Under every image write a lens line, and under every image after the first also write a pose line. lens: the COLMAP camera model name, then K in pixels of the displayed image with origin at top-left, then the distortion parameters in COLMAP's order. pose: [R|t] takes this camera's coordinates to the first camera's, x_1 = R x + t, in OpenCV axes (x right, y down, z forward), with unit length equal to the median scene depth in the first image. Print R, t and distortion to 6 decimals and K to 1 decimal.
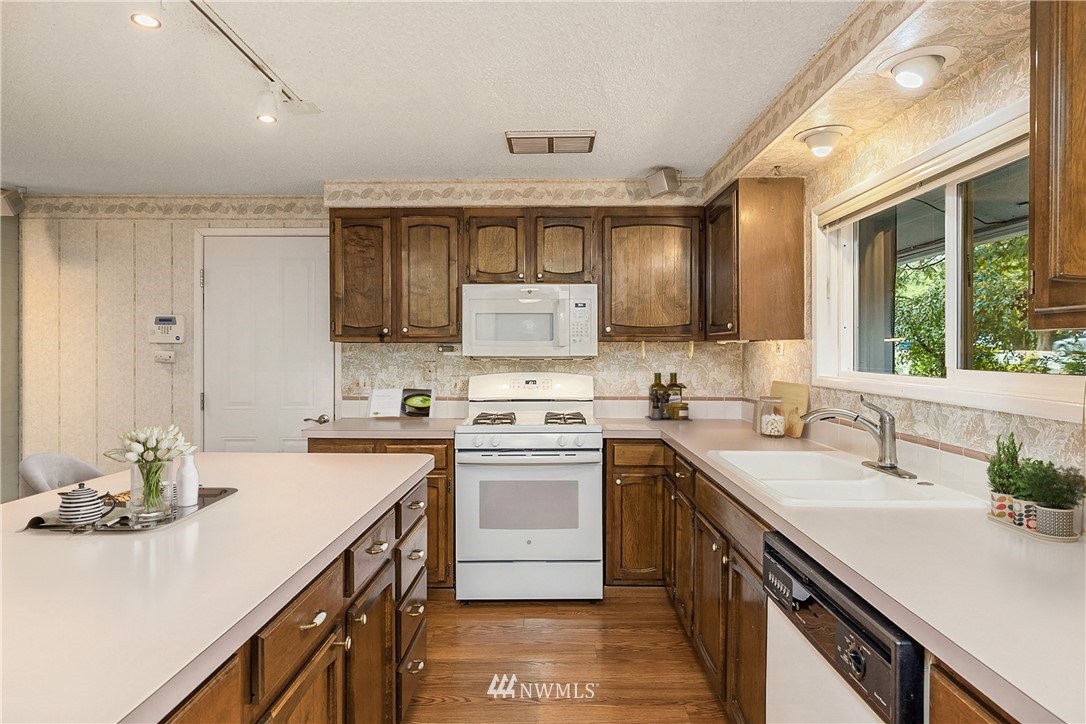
lens RADIAL K [[638.2, 0, 545.9], [0, 638.2, 359.9], [0, 0, 1]] dist [-0.002725, -0.001249]
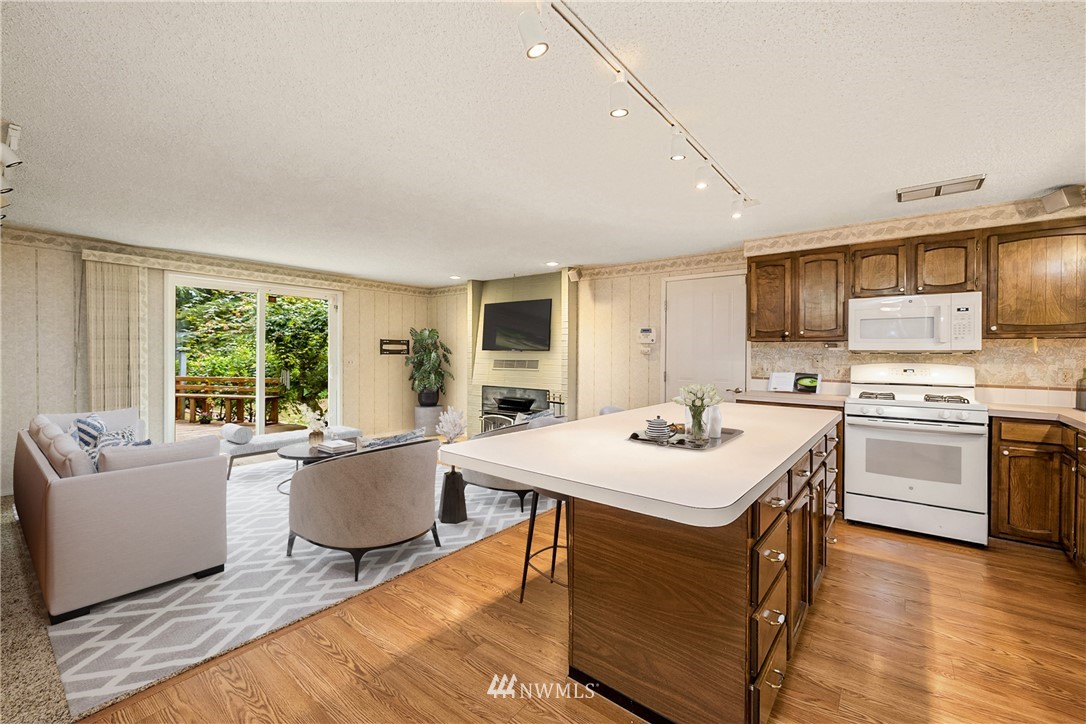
lens RADIAL K [[454.6, 0, 535.7], [0, 454.6, 355.1], [0, 0, 1]] dist [0.000945, -0.001577]
pose [[0.783464, 0.007471, -0.621392, -0.047134], [-0.012030, 0.999923, -0.003145, 0.016416], [0.621320, 0.009940, 0.783494, -0.214141]]
